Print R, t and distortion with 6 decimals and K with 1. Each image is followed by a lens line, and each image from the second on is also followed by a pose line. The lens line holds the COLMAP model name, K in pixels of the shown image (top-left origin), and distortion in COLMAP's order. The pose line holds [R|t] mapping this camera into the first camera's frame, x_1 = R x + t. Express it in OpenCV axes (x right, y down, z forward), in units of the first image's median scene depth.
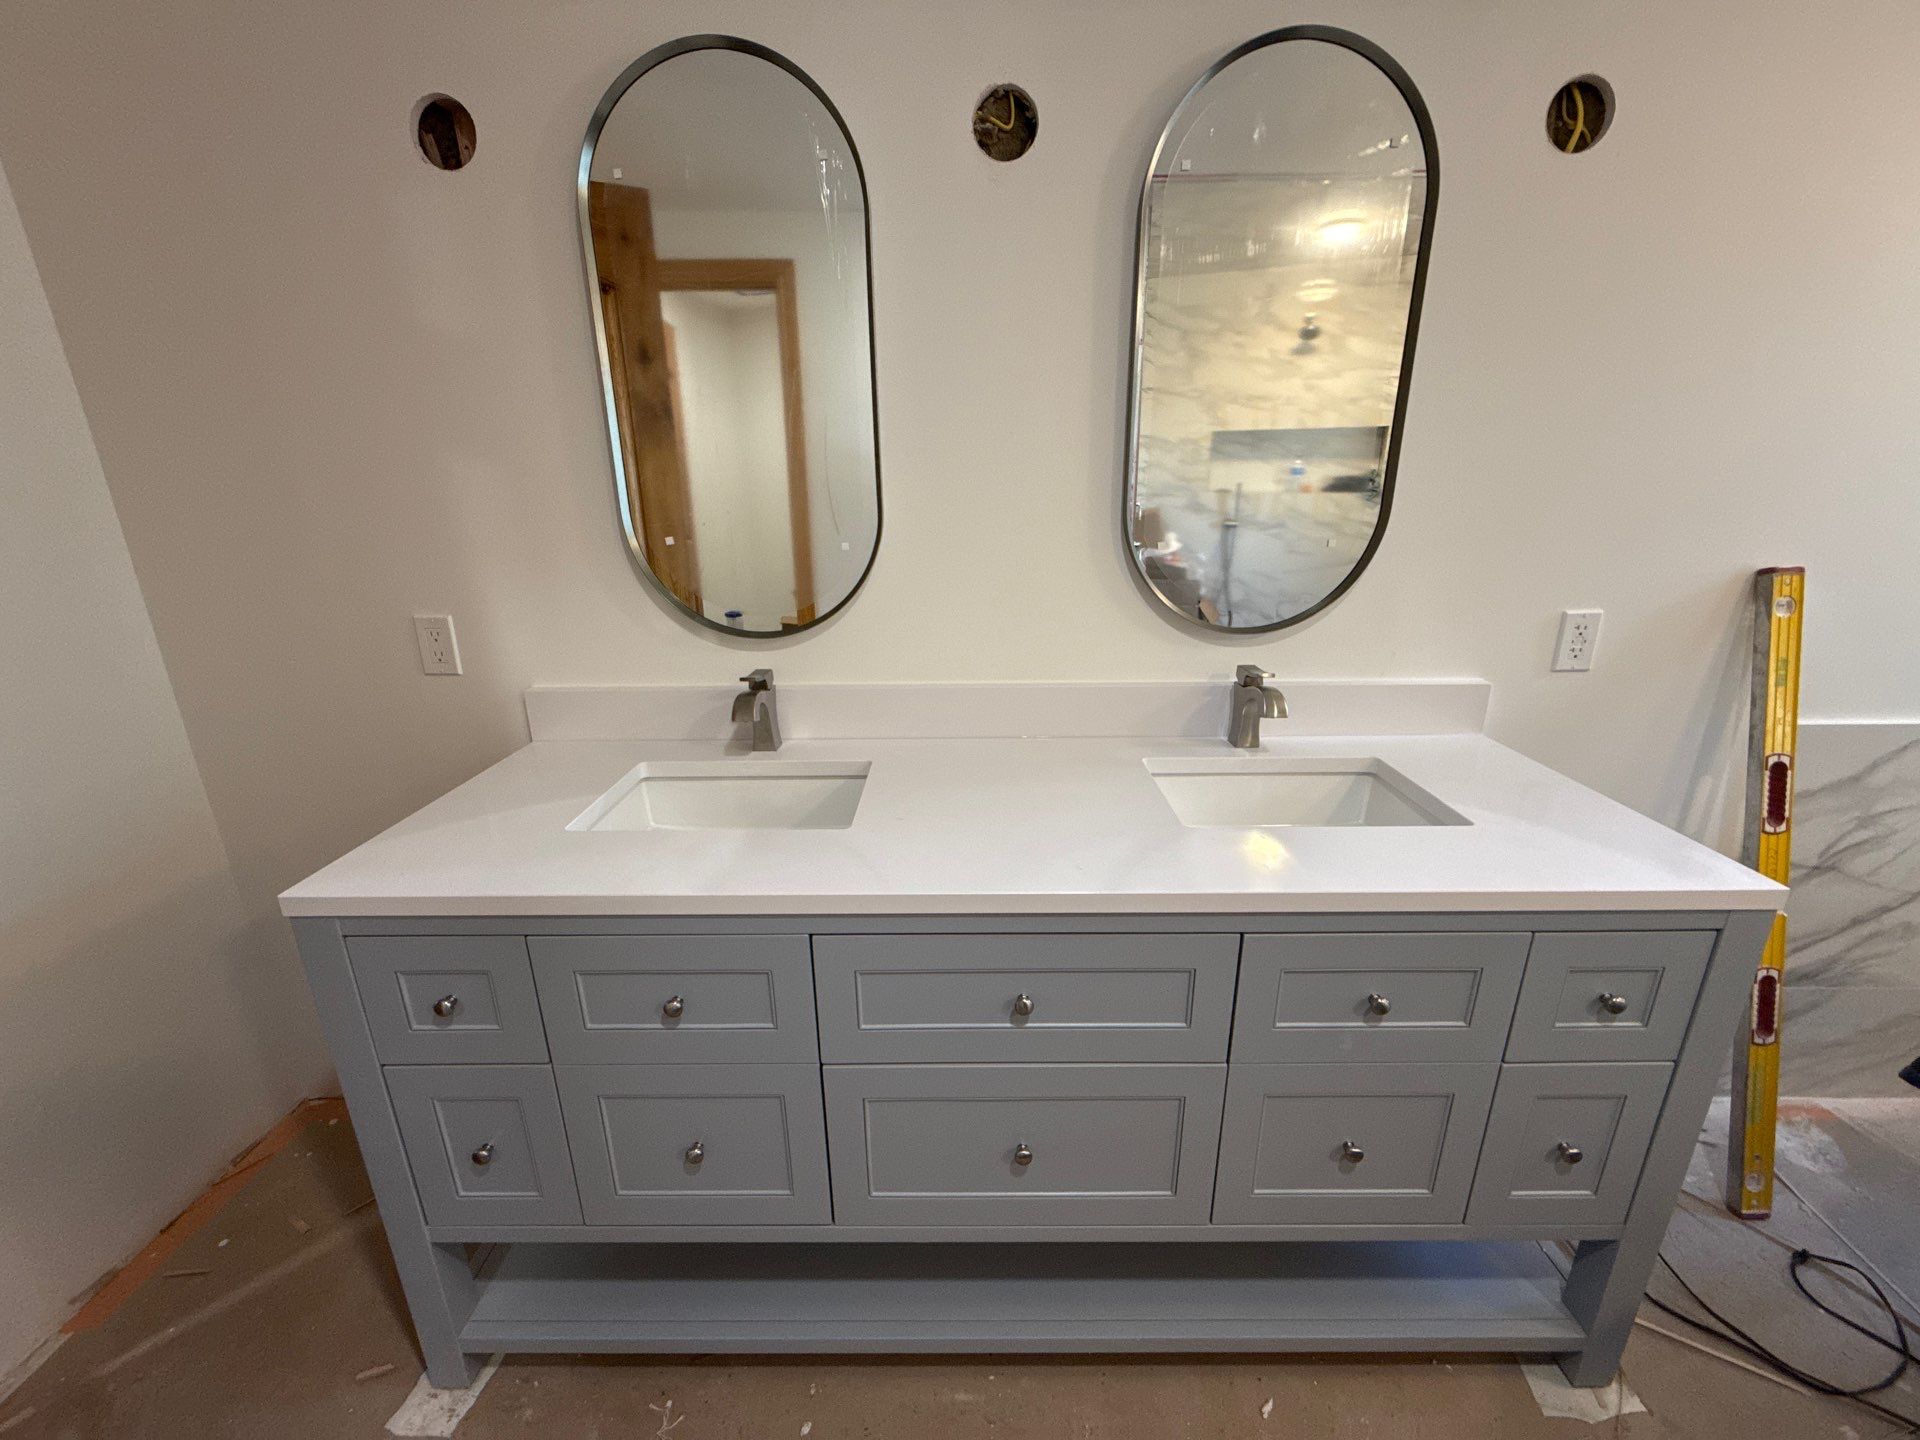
lens RADIAL K [[765.3, 0, 959.8], [0, 765.3, 711.9], [0, 0, 1]] dist [0.000535, 0.000219]
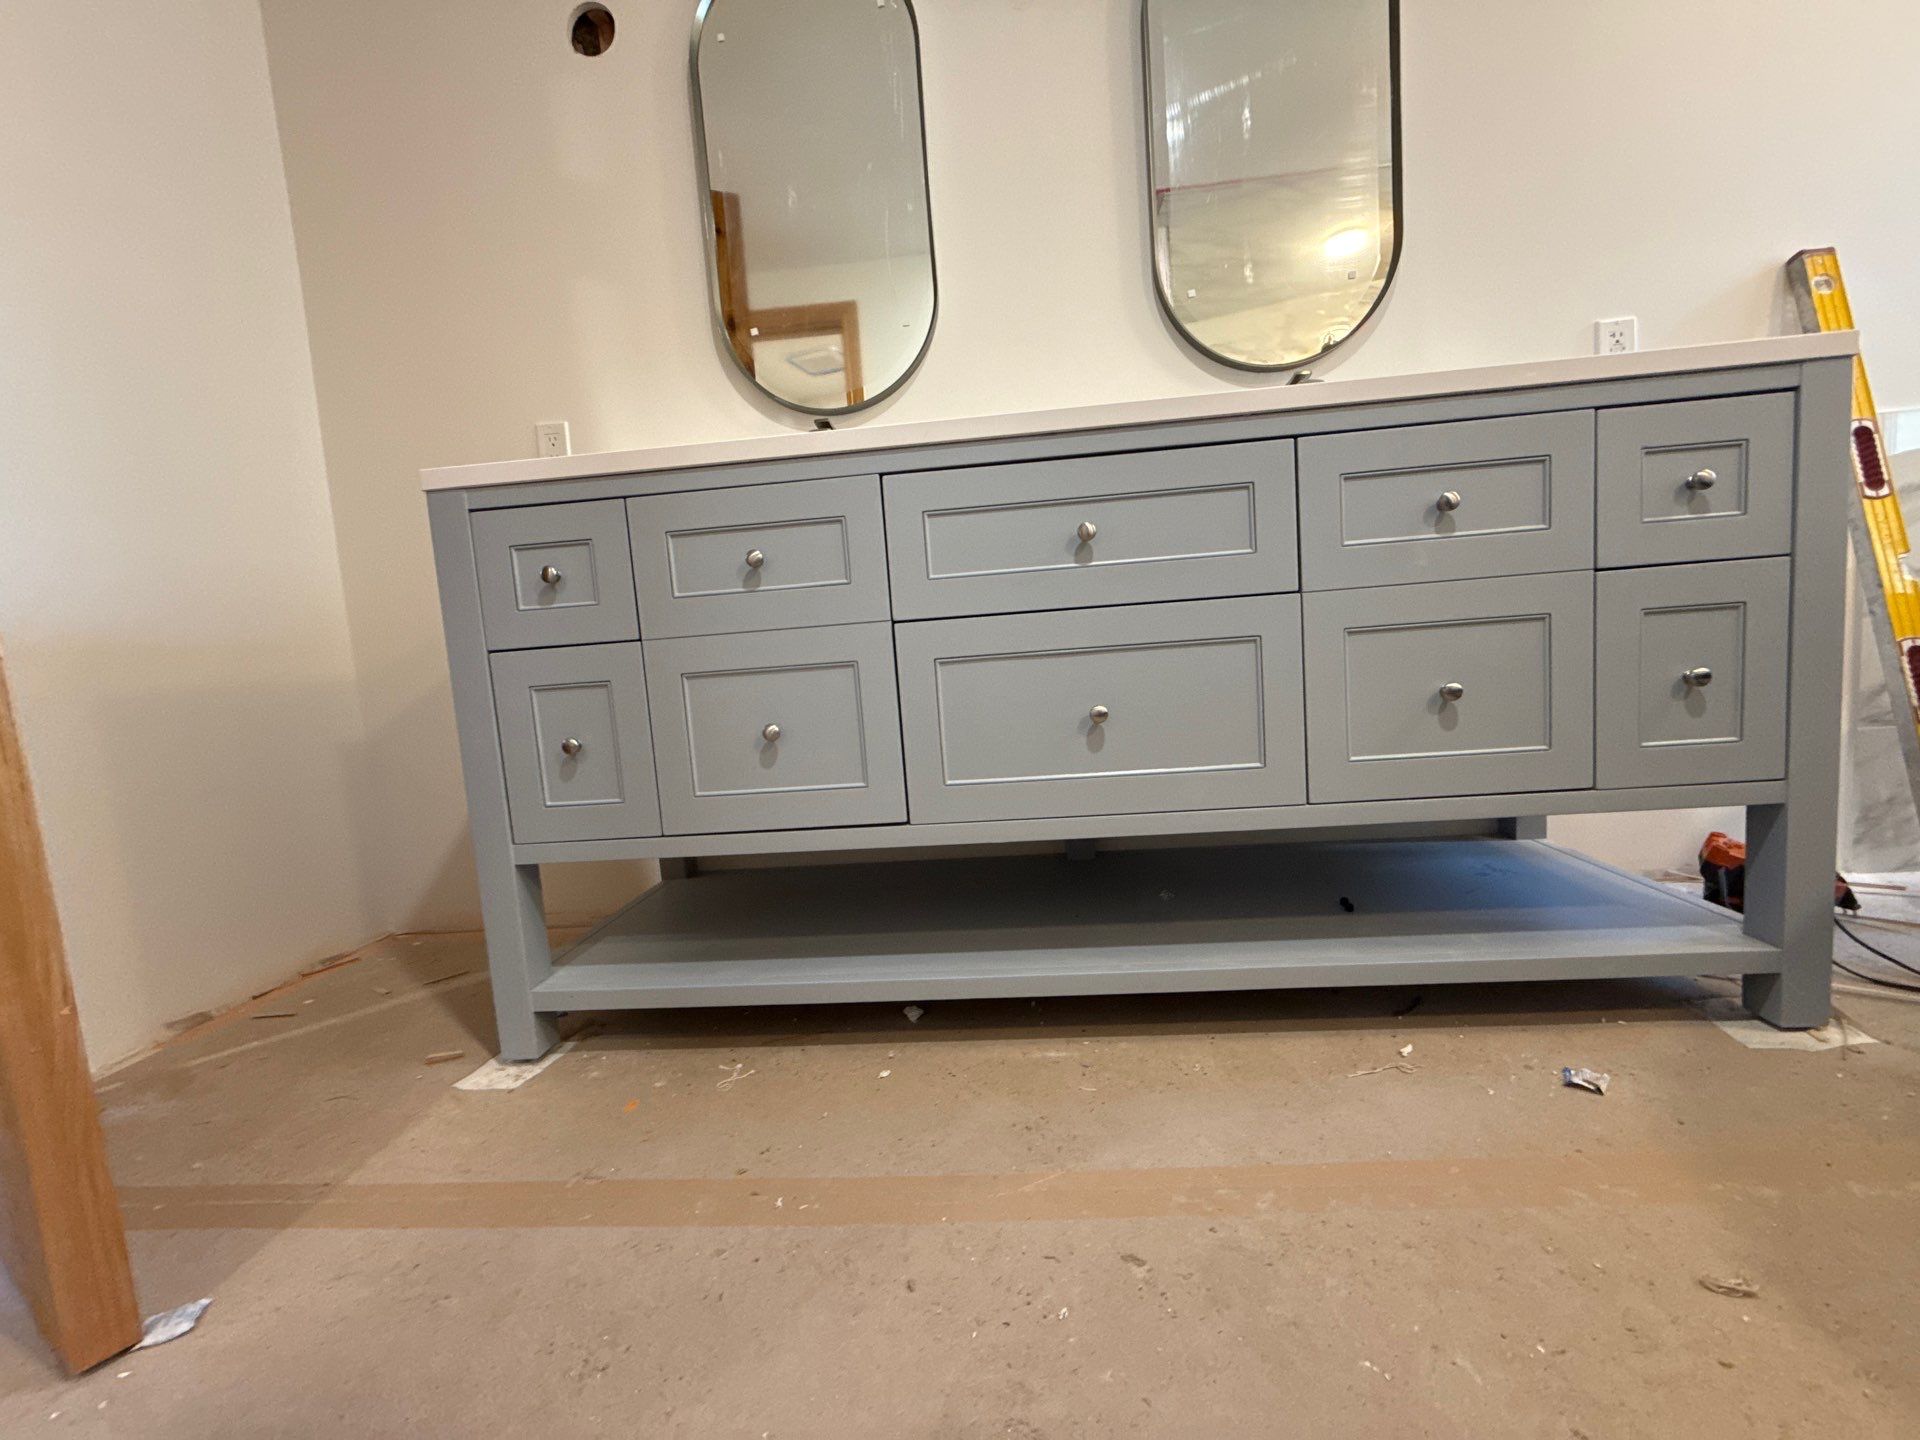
lens RADIAL K [[765.3, 0, 957.6], [0, 765.3, 710.7], [0, 0, 1]] dist [0.000535, 0.000219]
pose [[0.995292, -0.053935, -0.080524, -0.013551], [0.036405, 0.978057, -0.205134, 0.585933], [0.089821, 0.201237, 0.975416, 0.020876]]
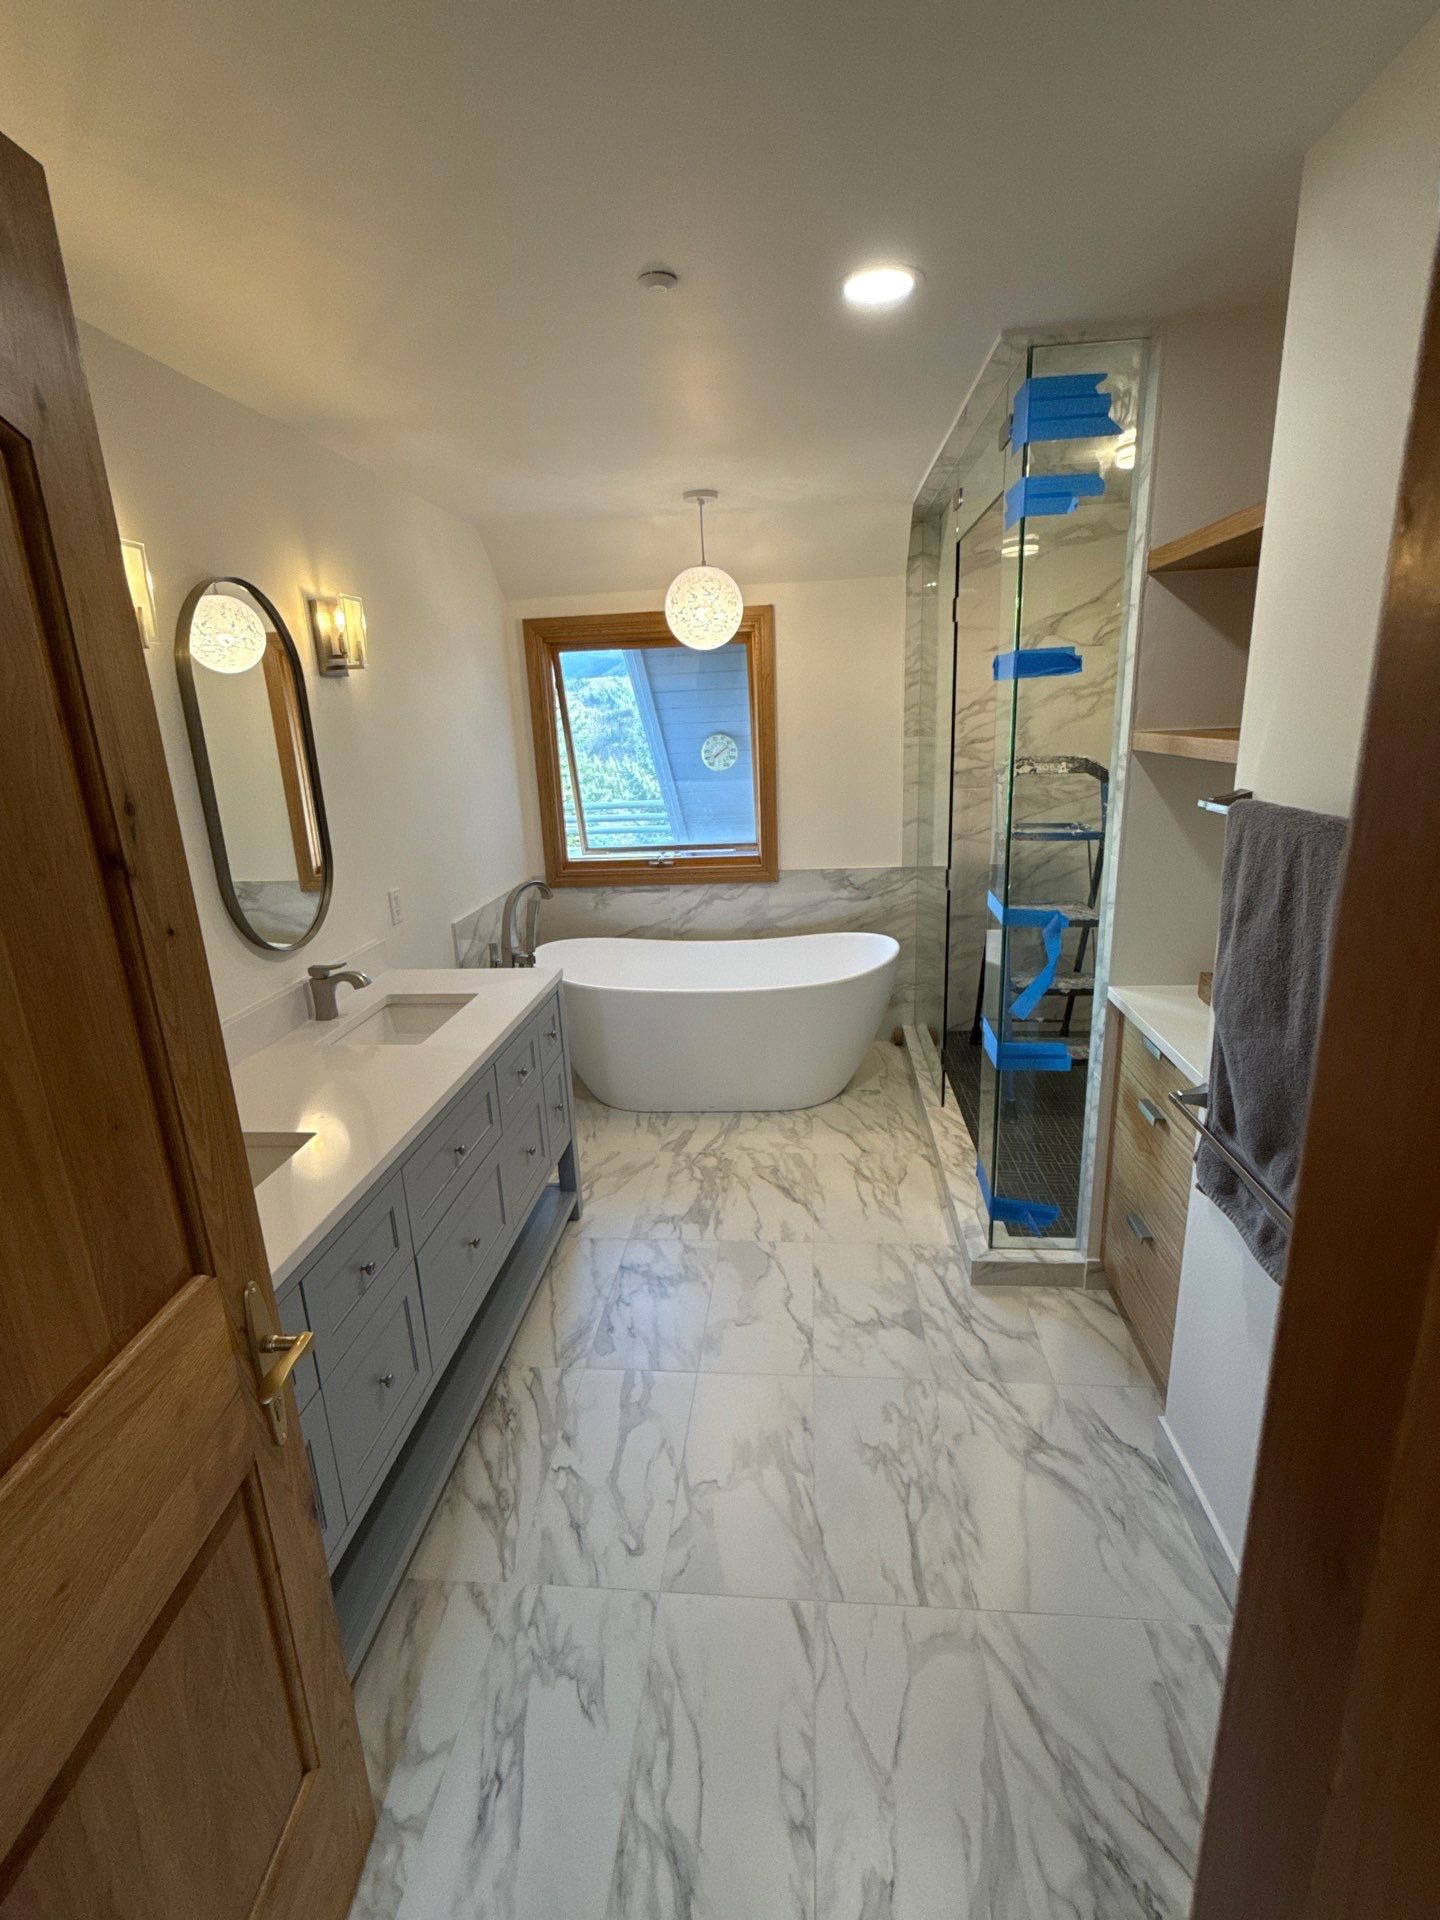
lens RADIAL K [[903.9, 0, 725.1], [0, 903.9, 963.8], [0, 0, 1]] dist [0.004305, 0.000486]
pose [[0.085017, -0.265333, 0.960401, -1.248689], [0.334586, 0.915523, 0.223316, -0.192810], [-0.938522, 0.302351, 0.166612, -0.031845]]
